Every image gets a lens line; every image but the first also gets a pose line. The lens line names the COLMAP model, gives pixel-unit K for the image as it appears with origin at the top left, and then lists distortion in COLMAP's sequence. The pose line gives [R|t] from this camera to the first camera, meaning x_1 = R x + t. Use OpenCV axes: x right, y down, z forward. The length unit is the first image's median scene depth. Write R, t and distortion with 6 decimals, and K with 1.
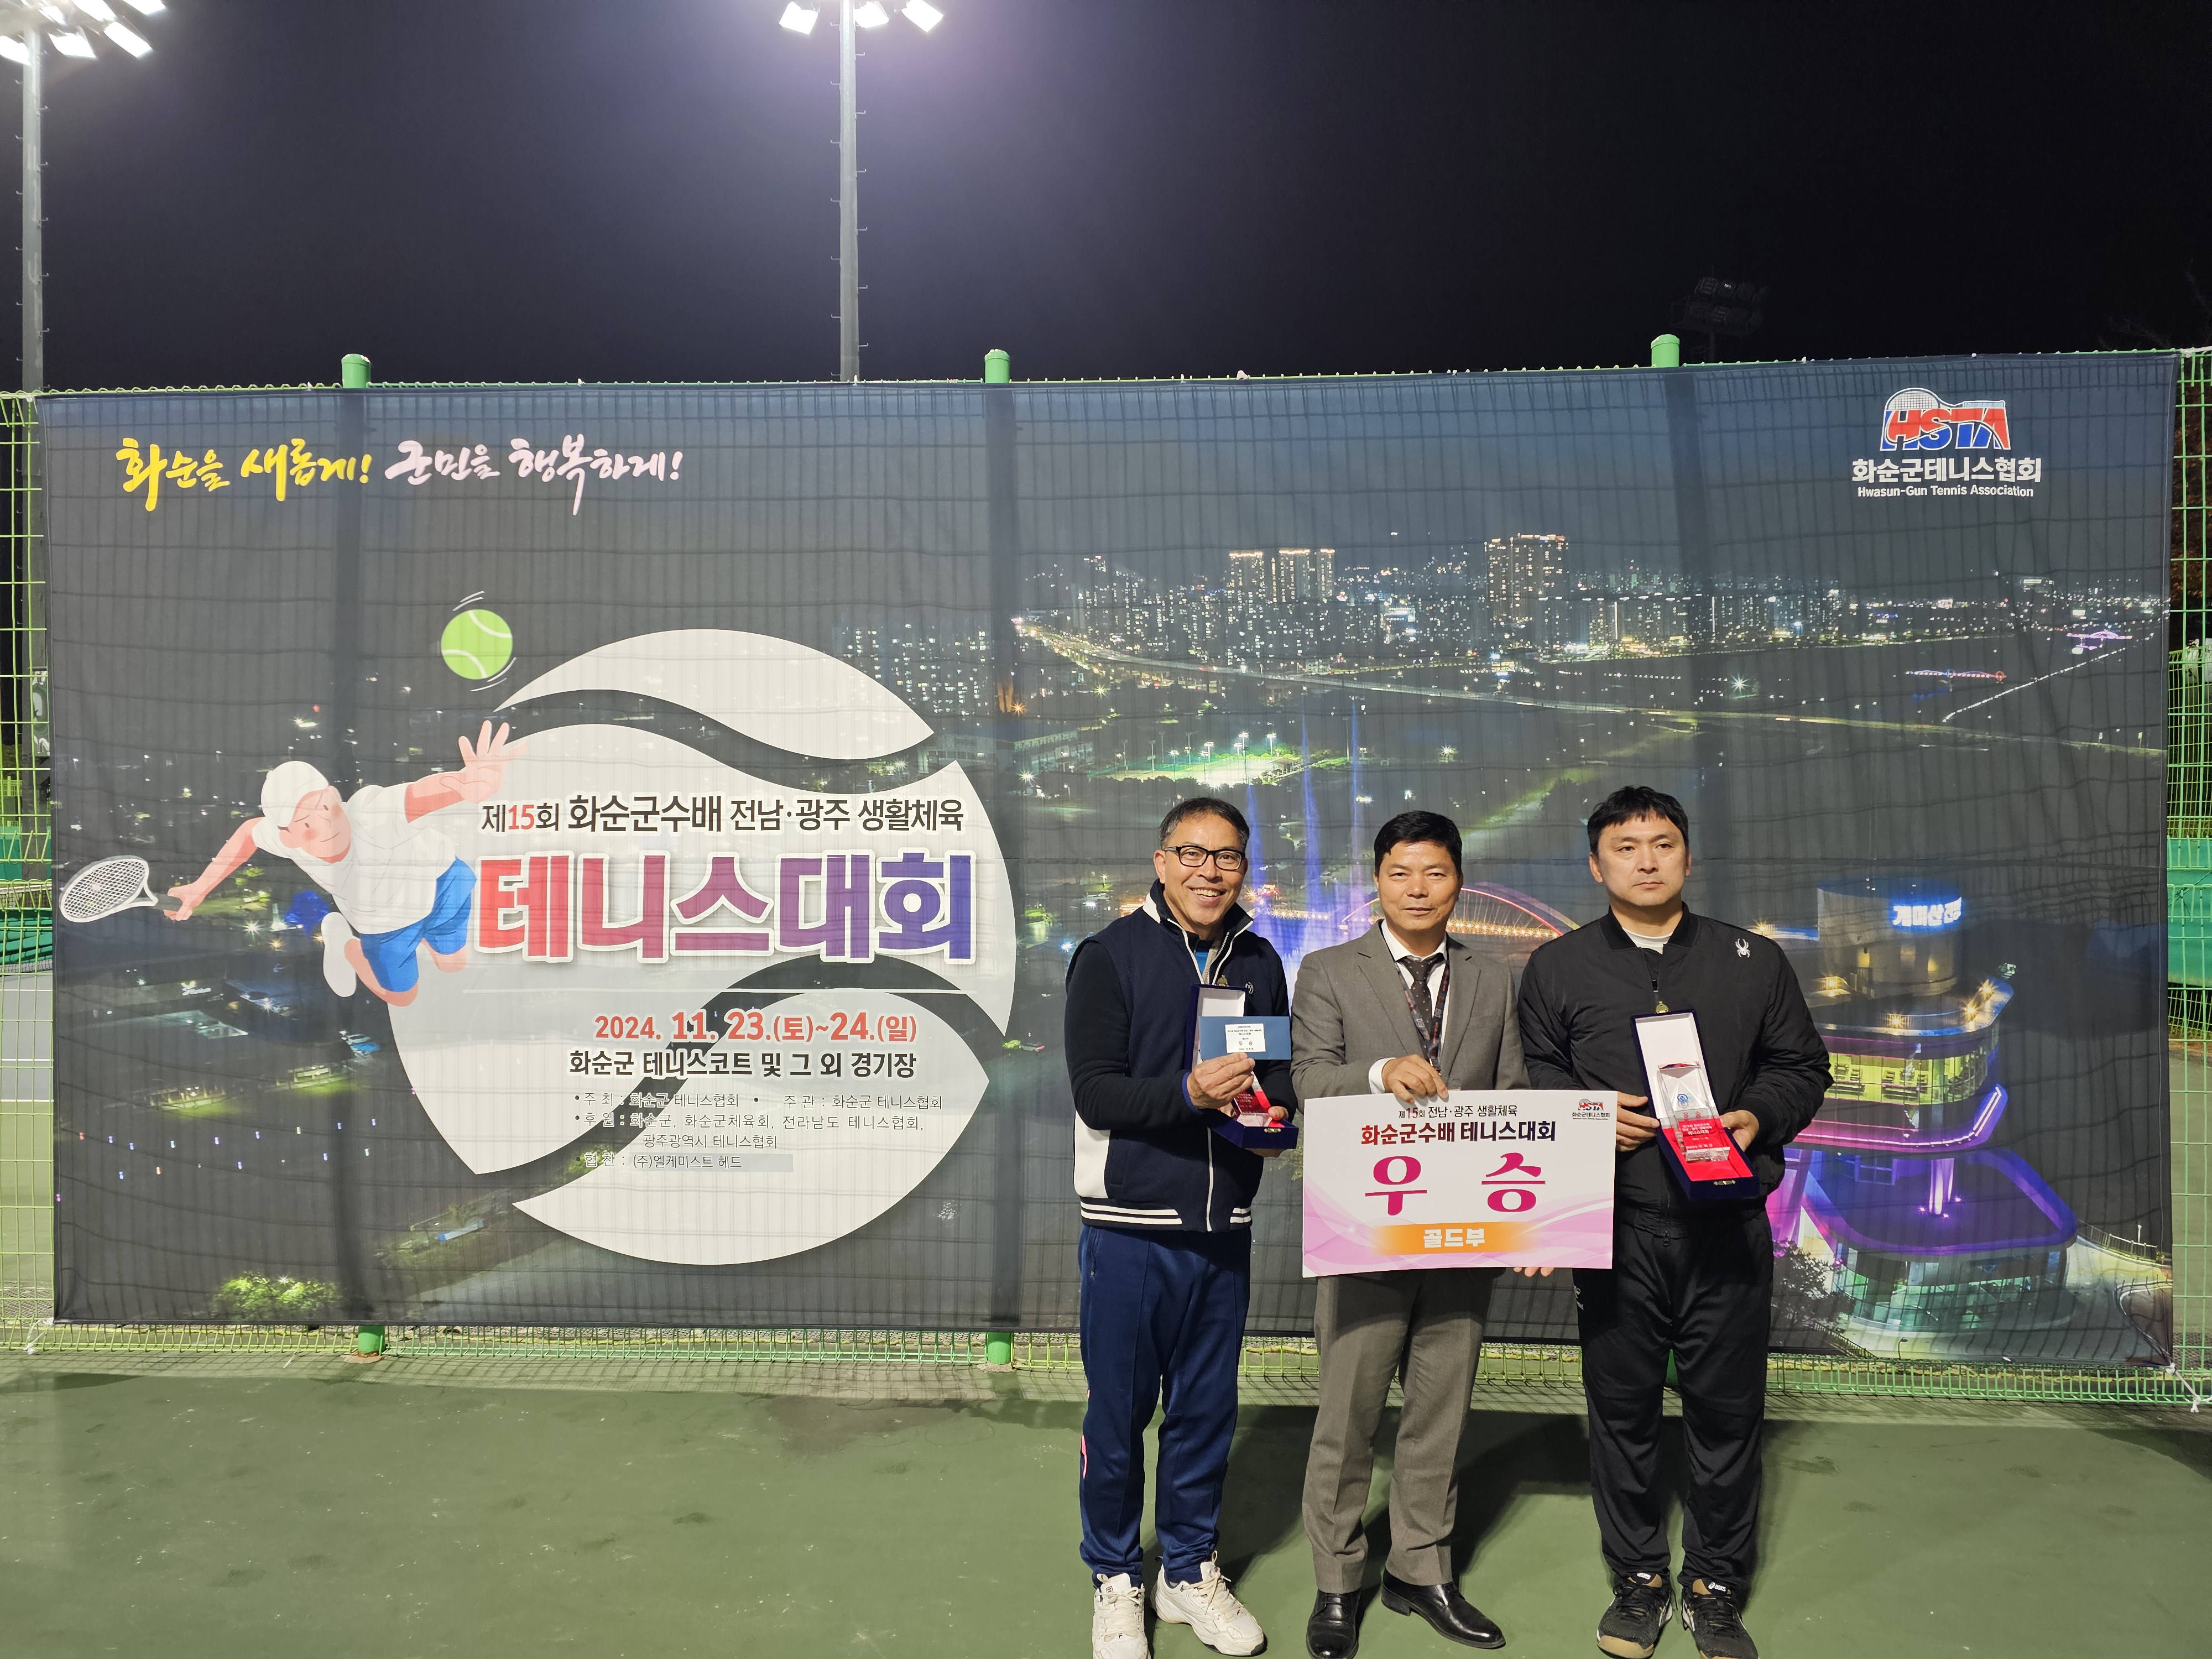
lens RADIAL K [[1484.0, 0, 1071.8], [0, 1484.0, 820.4], [0, 0, 1]] dist [0.049834, -0.006167]
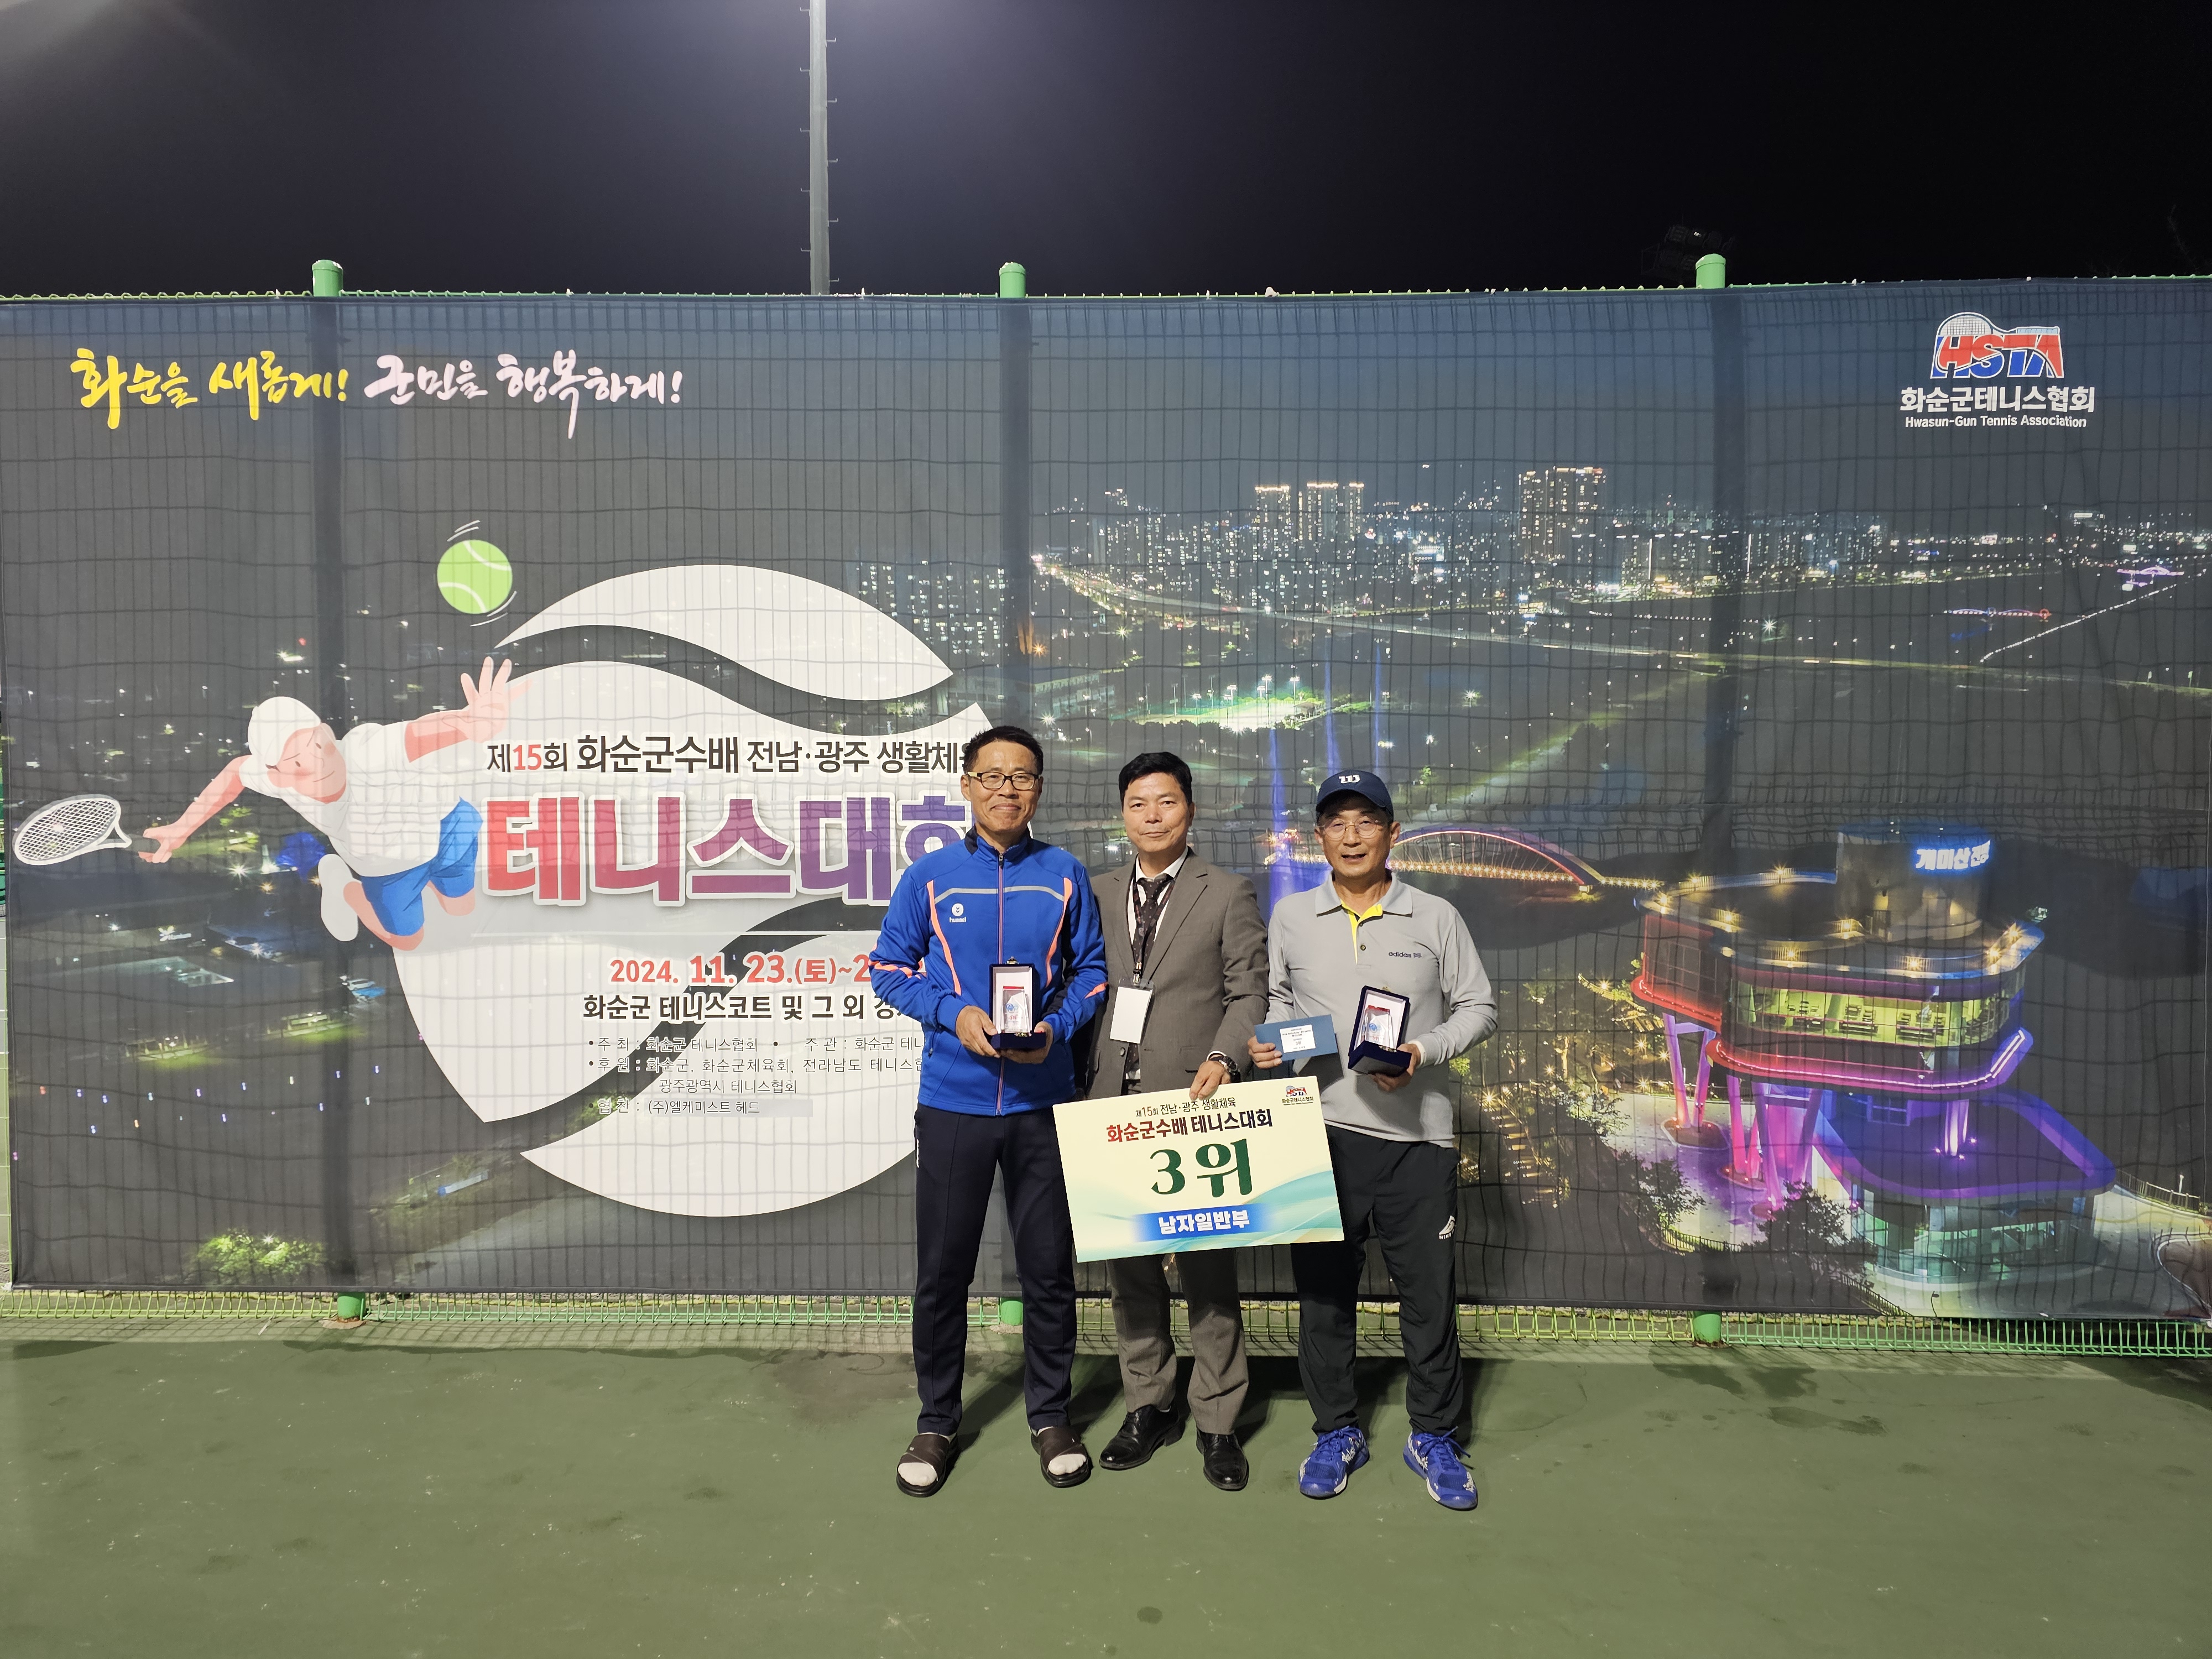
lens RADIAL K [[1724.9, 0, 1103.8], [0, 1724.9, 832.1], [0, 0, 1]] dist [0.034294, -0.054804]
pose [[0.999922, 0.001672, 0.012408, -0.007512], [-0.002242, 0.998936, 0.046061, -0.006966], [-0.012317, -0.046085, 0.998862, -0.147830]]
